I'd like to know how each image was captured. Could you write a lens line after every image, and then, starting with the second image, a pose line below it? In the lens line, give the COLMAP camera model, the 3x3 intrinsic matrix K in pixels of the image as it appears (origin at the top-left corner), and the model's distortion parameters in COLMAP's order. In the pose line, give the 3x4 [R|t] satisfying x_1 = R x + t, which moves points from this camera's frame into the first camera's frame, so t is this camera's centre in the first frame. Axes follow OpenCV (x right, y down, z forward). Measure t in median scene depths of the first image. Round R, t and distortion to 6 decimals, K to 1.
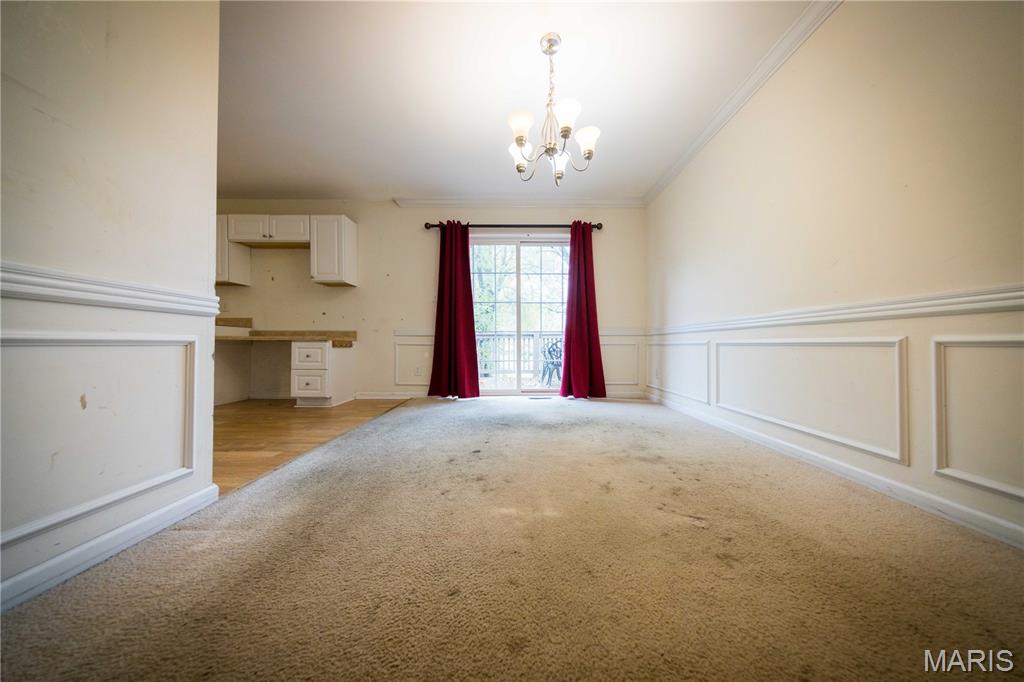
lens RADIAL K [[334.3, 0, 516.5], [0, 334.3, 340.3], [0, 0, 1]] dist [0.008209, 0.000008]
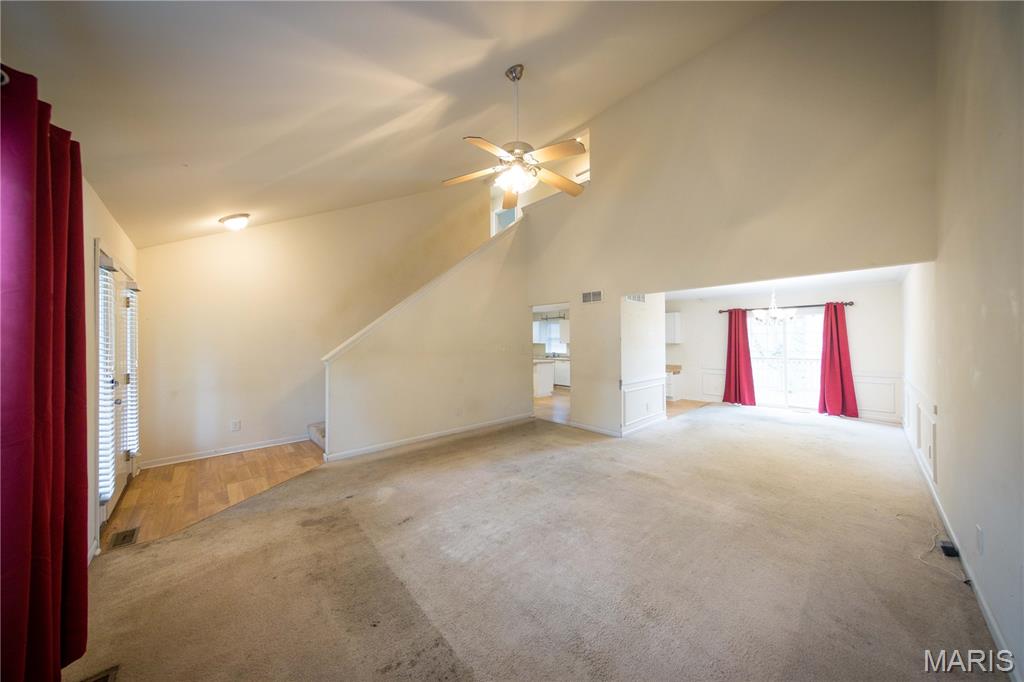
lens RADIAL K [[334.3, 0, 516.5], [0, 334.3, 340.3], [0, 0, 1]] dist [0.008209, 0.000008]
pose [[0.689333, -0.009822, -0.724378, 0.308405], [0.015119, 0.999885, 0.000830, -0.199724], [0.724287, -0.011524, 0.689402, -1.139889]]
